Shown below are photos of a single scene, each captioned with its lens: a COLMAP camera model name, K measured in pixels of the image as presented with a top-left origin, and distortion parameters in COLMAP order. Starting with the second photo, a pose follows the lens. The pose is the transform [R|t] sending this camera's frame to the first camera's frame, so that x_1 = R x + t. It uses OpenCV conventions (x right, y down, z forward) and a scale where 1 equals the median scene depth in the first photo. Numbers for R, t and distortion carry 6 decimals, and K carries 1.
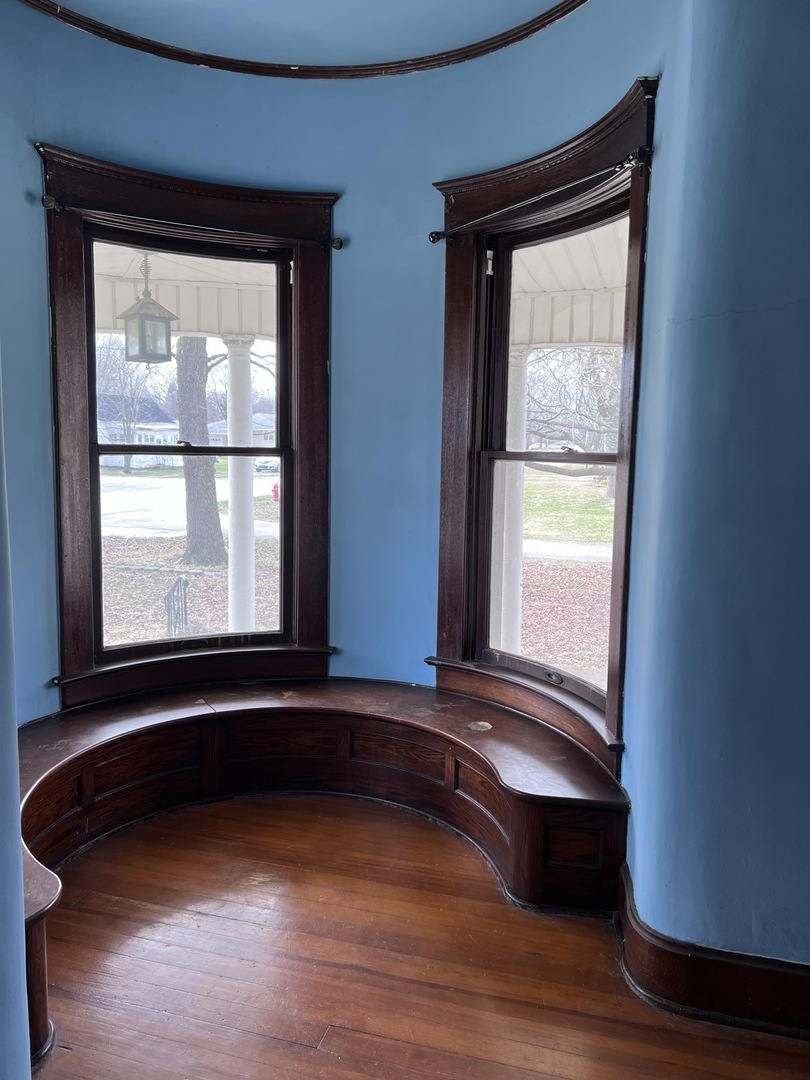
lens RADIAL K [[852.1, 0, 405.7], [0, 852.1, 538.2], [0, 0, 1]] dist [0.030148, -0.047684]
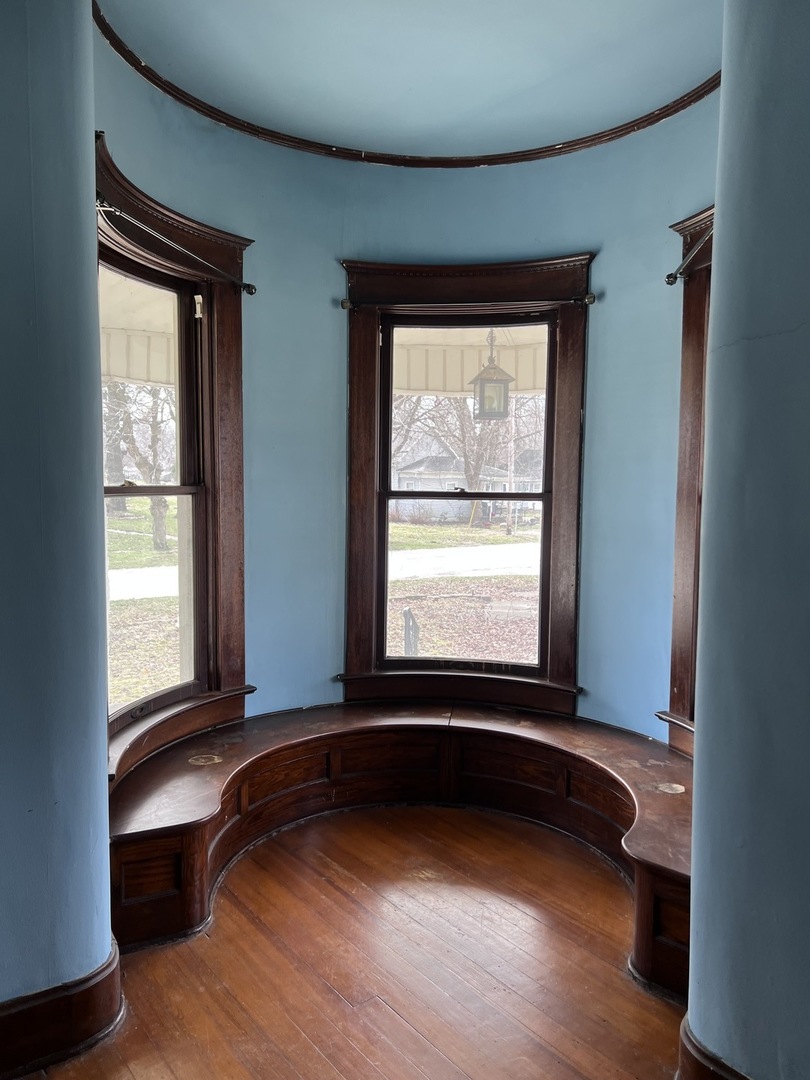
lens RADIAL K [[852.1, 0, 401.2], [0, 852.1, 537.1], [0, 0, 1]] dist [0.030148, -0.047684]
pose [[0.776440, 0.032005, -0.629377, 0.414904], [-0.070374, 0.996866, -0.036126, 0.000382], [0.626249, 0.072342, 0.776260, 0.064140]]
